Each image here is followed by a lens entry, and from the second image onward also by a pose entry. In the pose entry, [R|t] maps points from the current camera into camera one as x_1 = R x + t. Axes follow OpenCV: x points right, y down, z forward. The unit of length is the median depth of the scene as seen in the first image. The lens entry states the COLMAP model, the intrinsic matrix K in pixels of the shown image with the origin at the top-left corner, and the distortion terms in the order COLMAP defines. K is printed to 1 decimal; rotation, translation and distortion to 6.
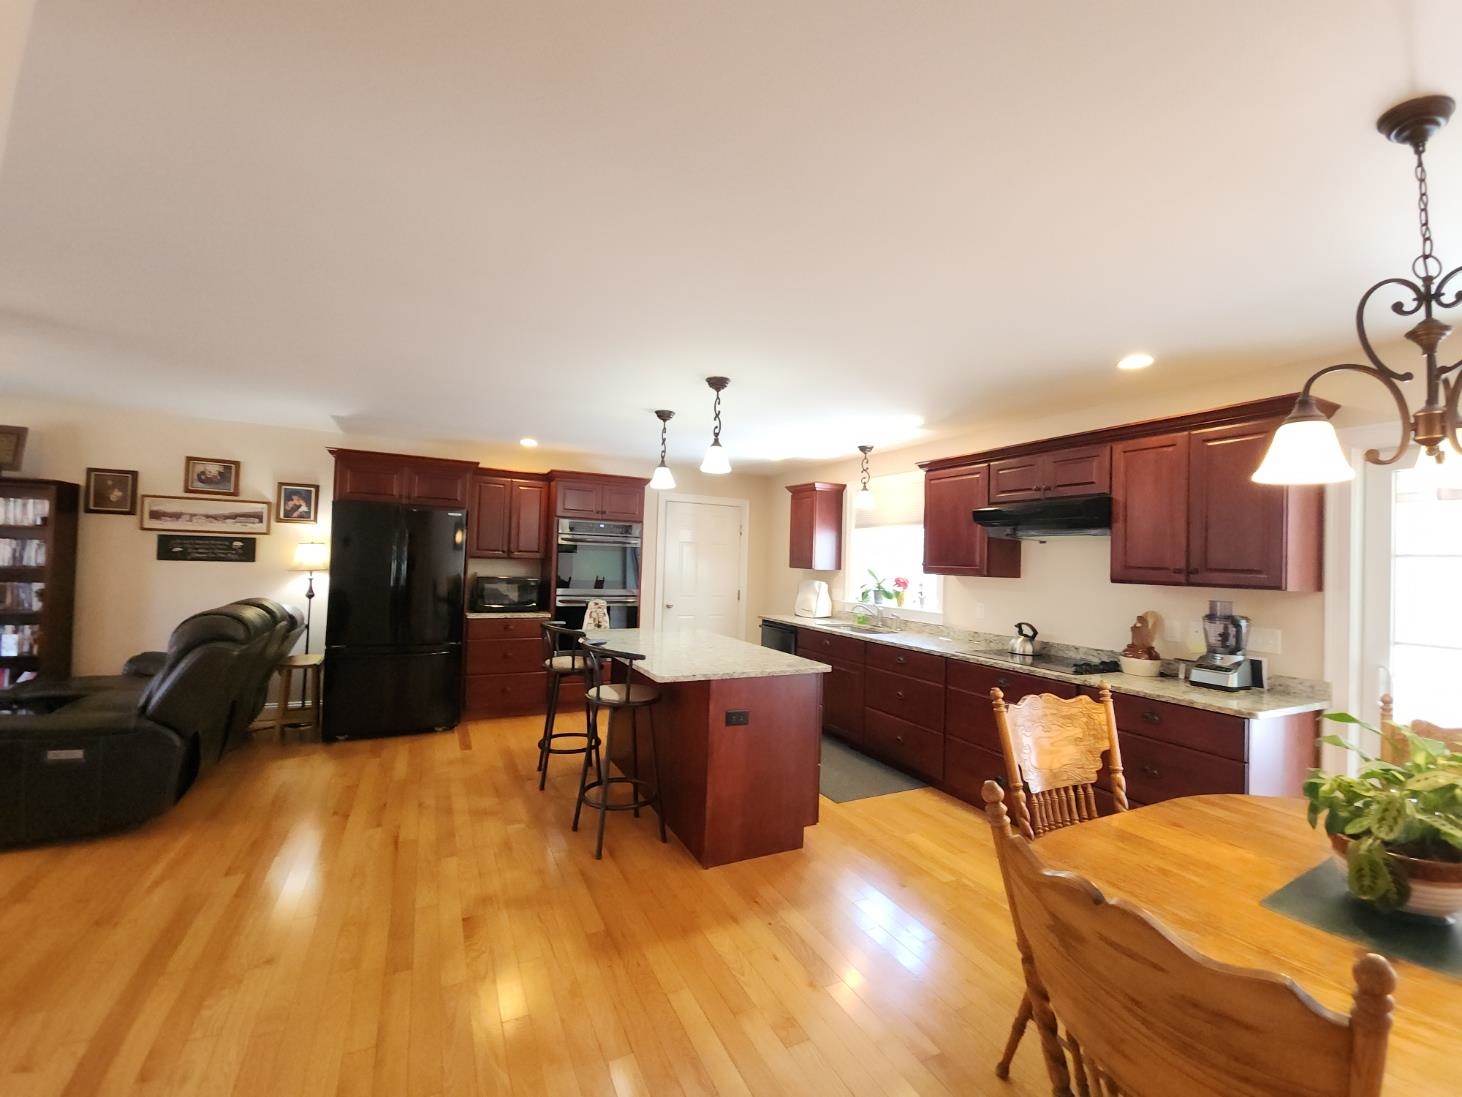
lens RADIAL K [[594.1, 0, 723.6], [0, 594.1, 547.3], [0, 0, 1]] dist [0.010685, -0.009189]
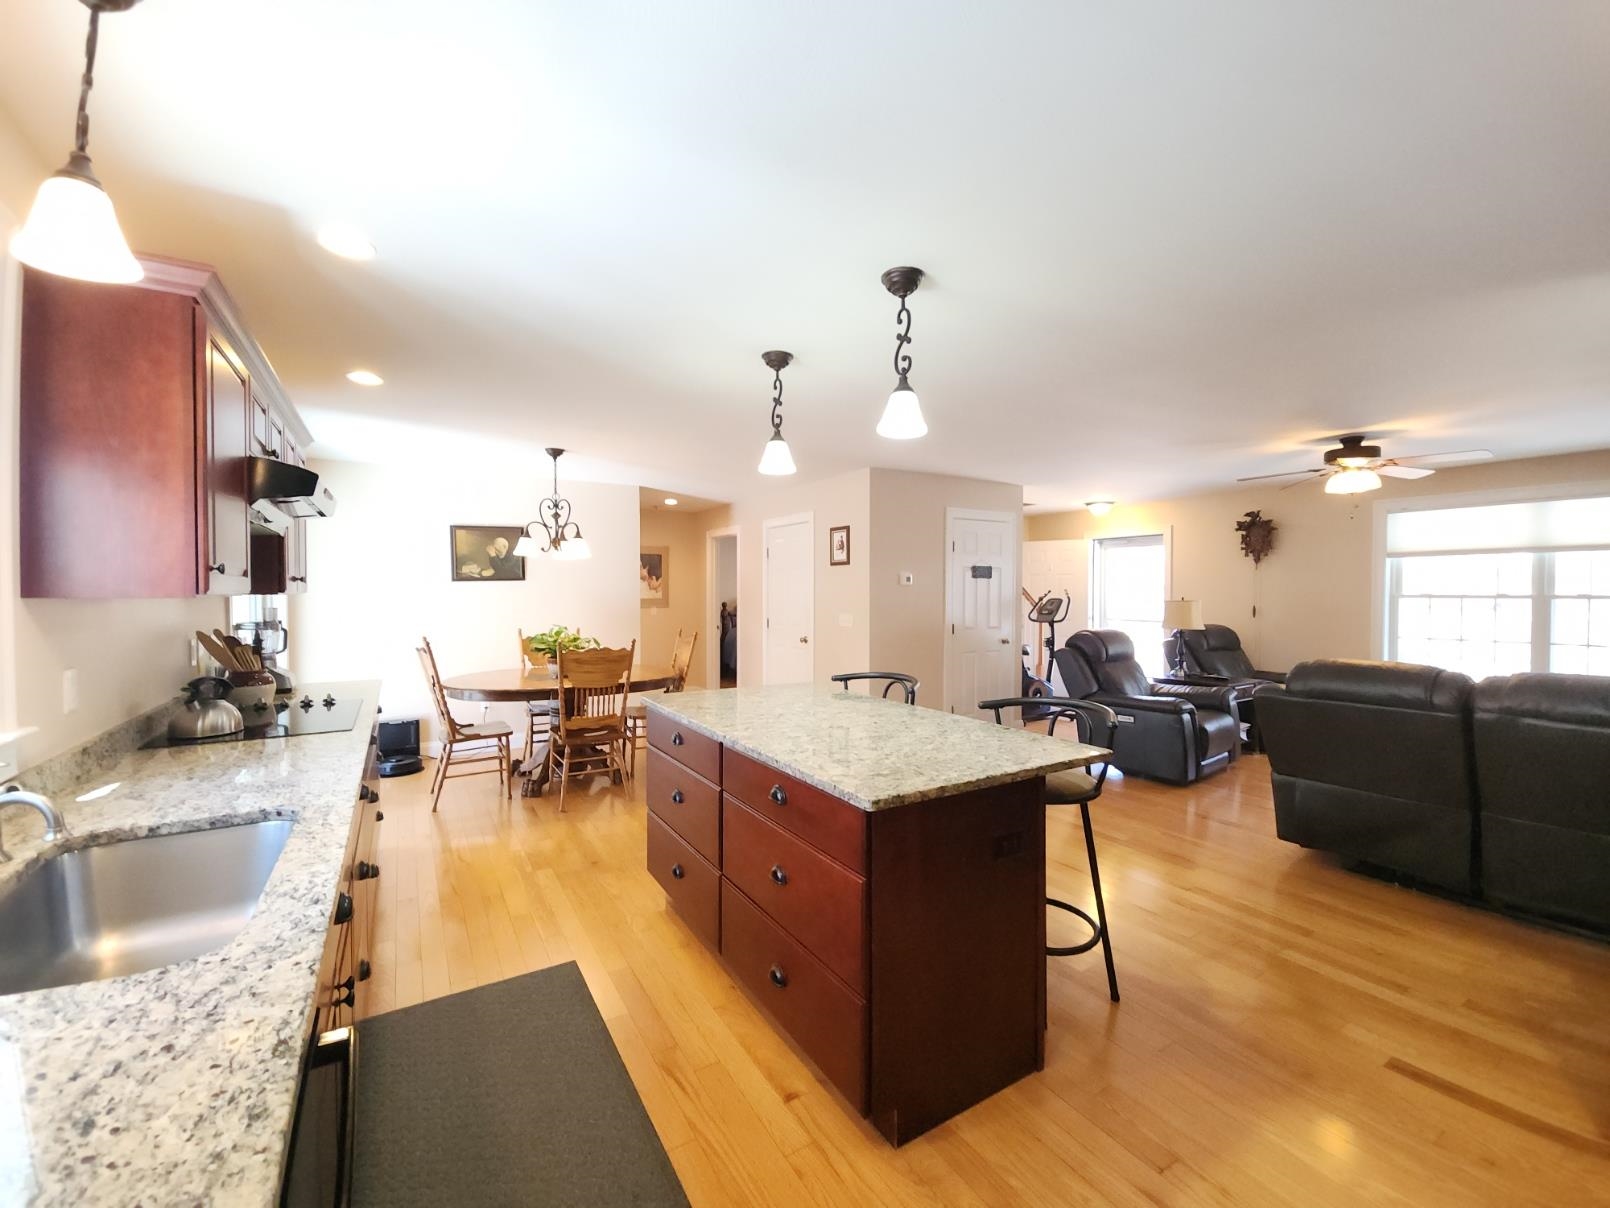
lens RADIAL K [[659.4, 0, 799.5], [0, 659.4, 602.5], [0, 0, 1]] dist [0.028479, 0.000022]
pose [[-0.995078, -0.030823, -0.094176, 0.025213], [-0.030065, 0.999503, -0.009458, 0.038859], [0.094421, -0.006580, -0.995511, 1.328287]]
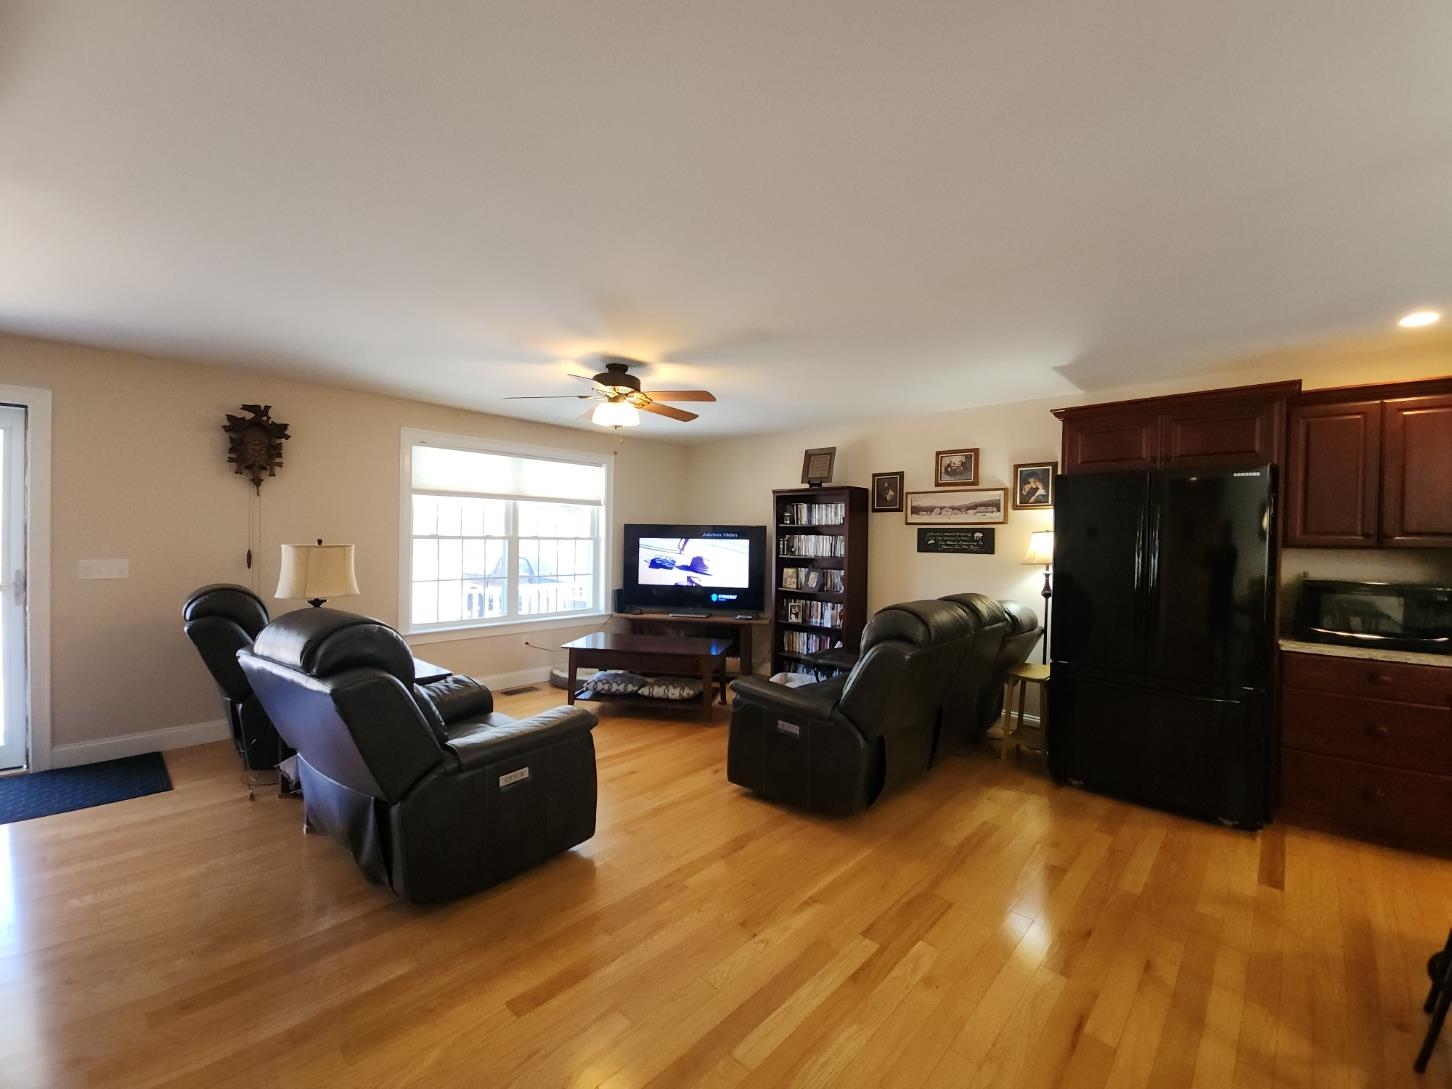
lens RADIAL K [[589.8, 0, 723.7], [0, 589.8, 542.8], [0, 0, 1]] dist [0.008400, -0.003788]
pose [[0.346528, -0.018978, -0.937848, -0.075183], [0.015156, 0.999778, -0.014631, 0.014864], [0.937917, -0.009144, 0.346739, 0.303685]]
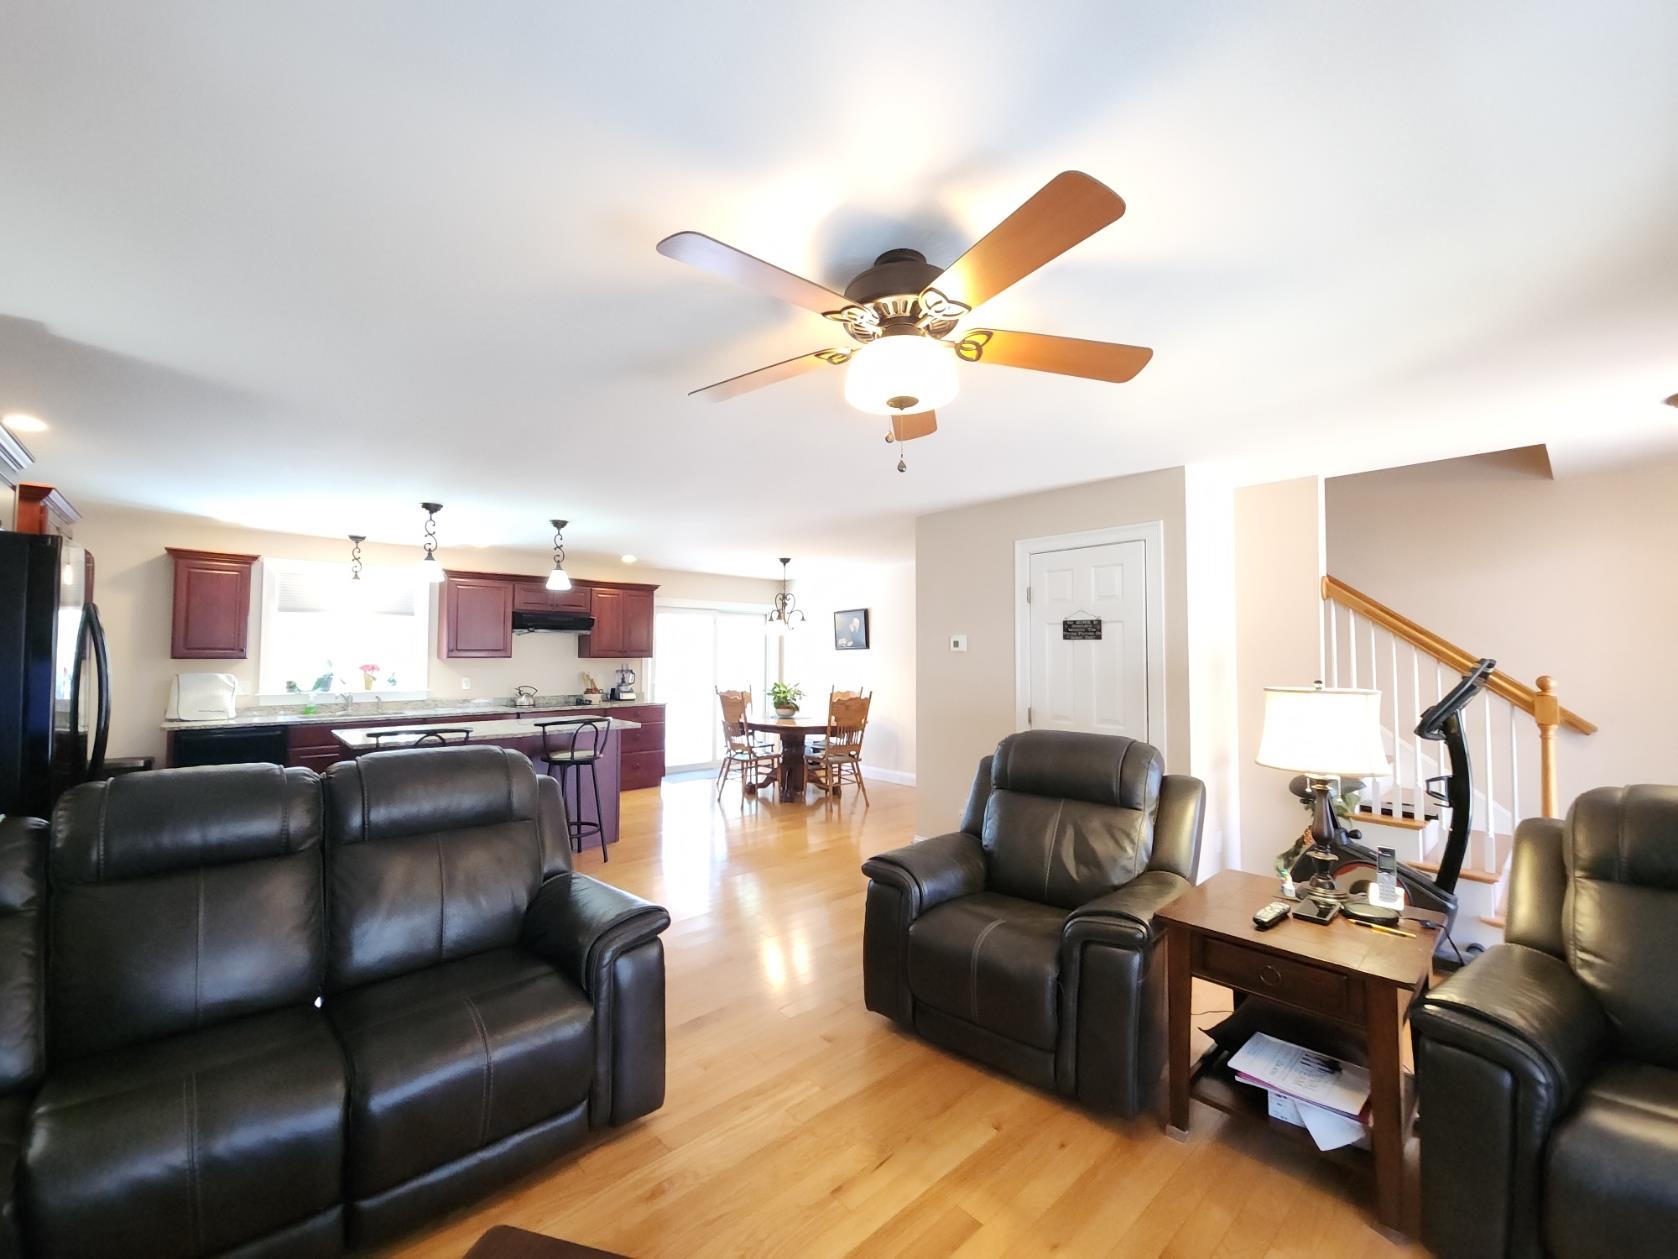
lens RADIAL K [[689.5, 0, 839.0], [0, 689.5, 629.5], [0, 0, 1]] dist [0.000529, 0.000089]
pose [[-0.274389, 0.001791, 0.961617, -1.205433], [-0.033770, 0.999364, -0.011497, -0.025456], [-0.961026, -0.035628, -0.274154, 0.568060]]
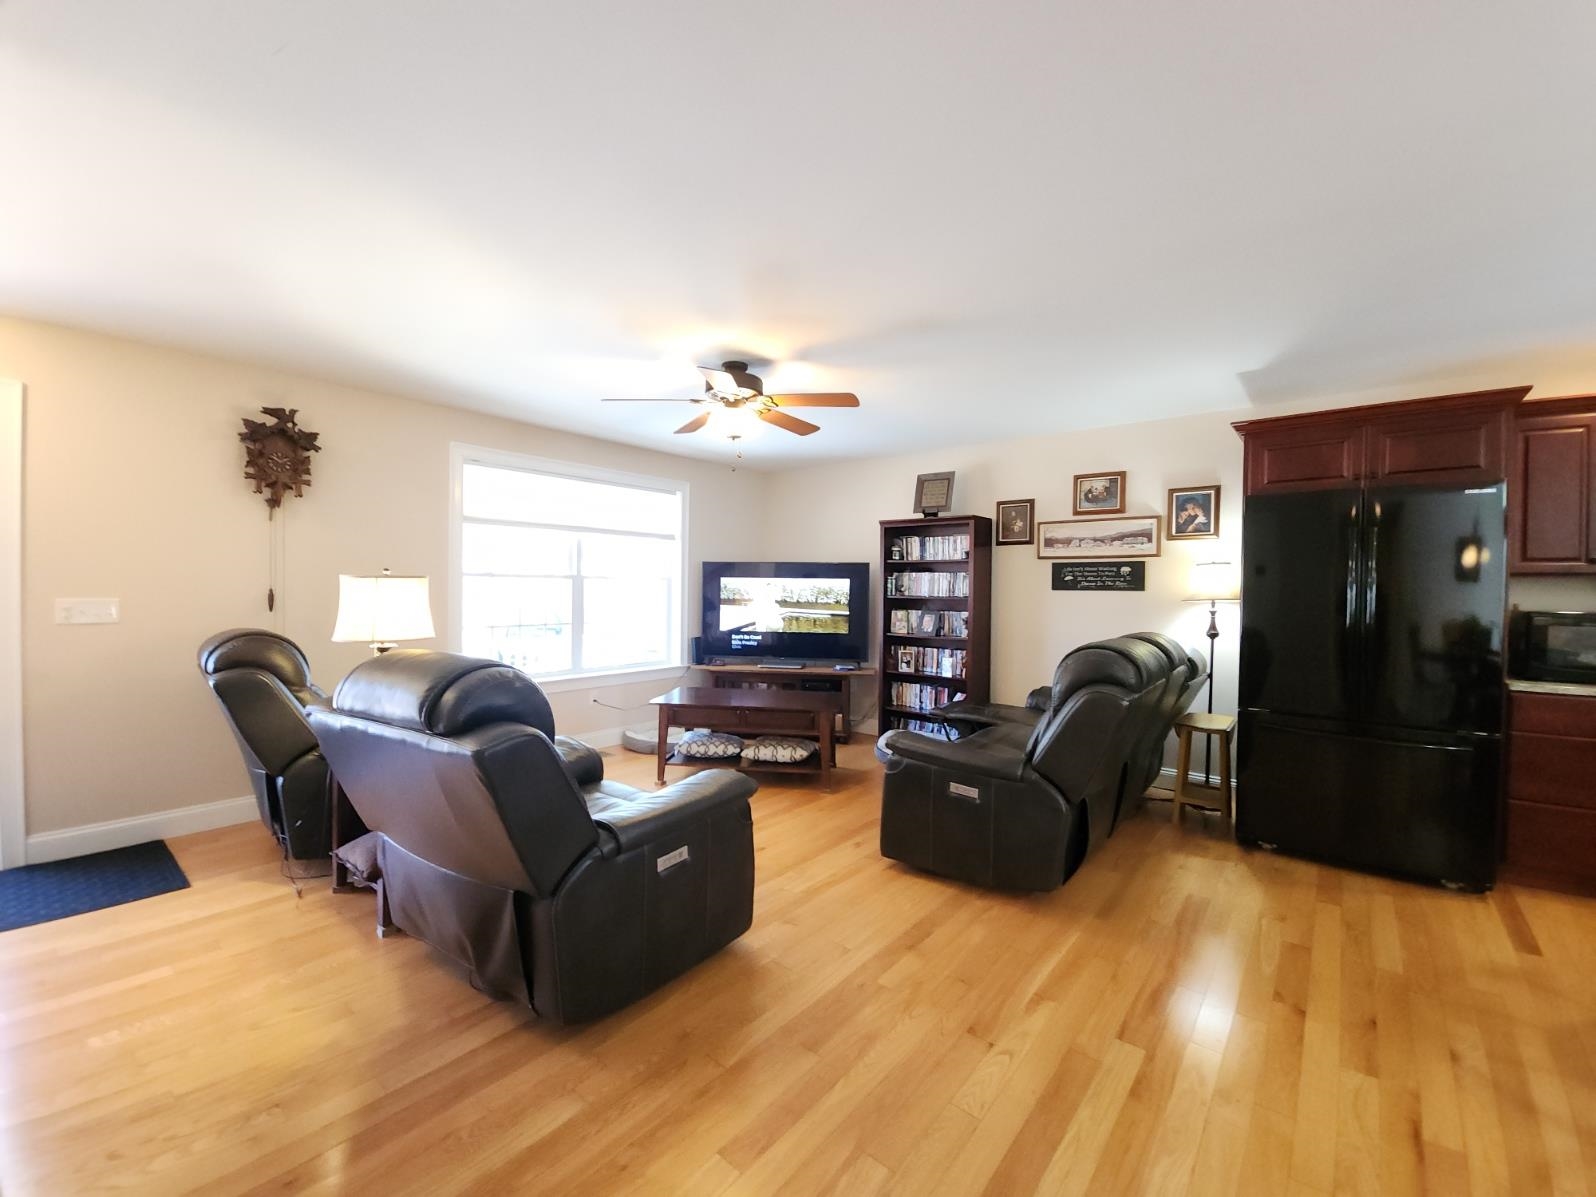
lens RADIAL K [[650.7, 0, 795.1], [0, 650.7, 596.2], [0, 0, 1]] dist [0.002031, -0.000171]
pose [[0.401897, -0.015692, -0.915550, -0.170260], [0.020619, 0.999755, -0.008085, 0.031033], [0.915453, -0.015628, 0.402122, 0.212234]]
